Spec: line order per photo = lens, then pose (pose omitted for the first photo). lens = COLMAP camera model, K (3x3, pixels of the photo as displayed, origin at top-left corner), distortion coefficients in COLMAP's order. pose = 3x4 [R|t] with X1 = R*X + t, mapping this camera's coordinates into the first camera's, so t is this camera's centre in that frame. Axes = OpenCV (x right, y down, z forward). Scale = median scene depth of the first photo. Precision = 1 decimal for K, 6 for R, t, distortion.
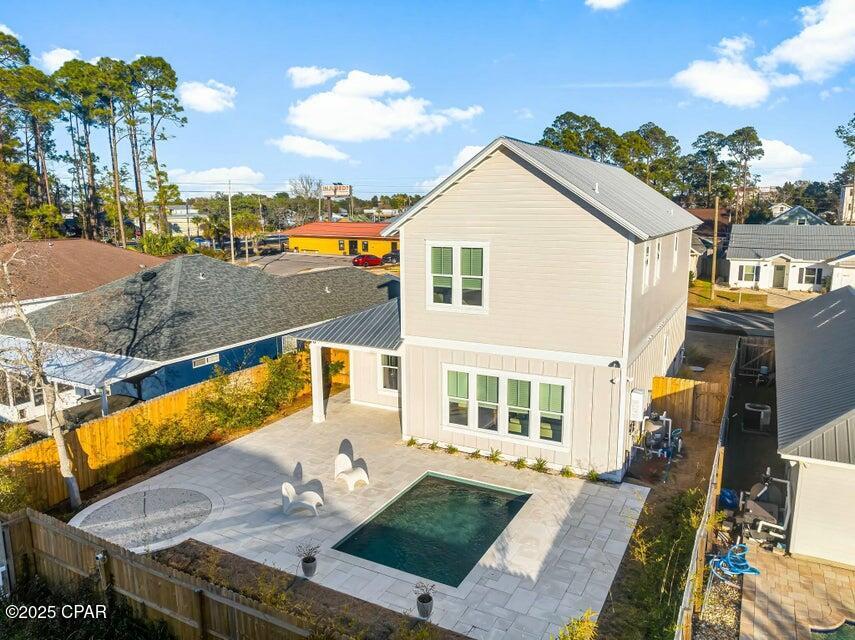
lens RADIAL K [[609.0, 0, 414.5], [0, 609.0, 320.8], [0, 0, 1]] dist [-0.034550, 0.002197]
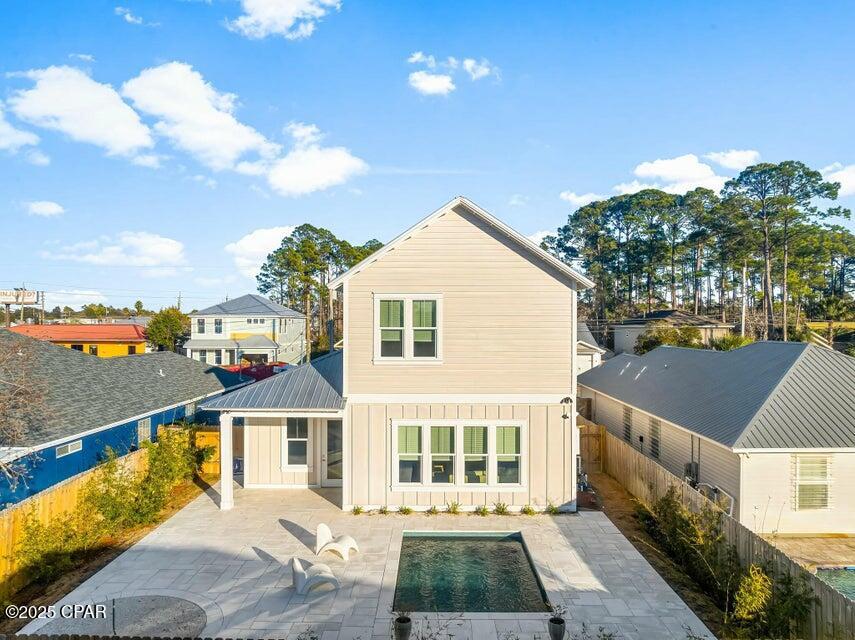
lens RADIAL K [[609.0, 0, 414.5], [0, 609.0, 320.8], [0, 0, 1]] dist [-0.034550, 0.002197]
pose [[0.886434, 0.012238, 0.462693, -0.386023], [0.074565, 0.982818, -0.168848, 0.084511], [-0.456809, 0.184173, 0.870291, 0.114817]]
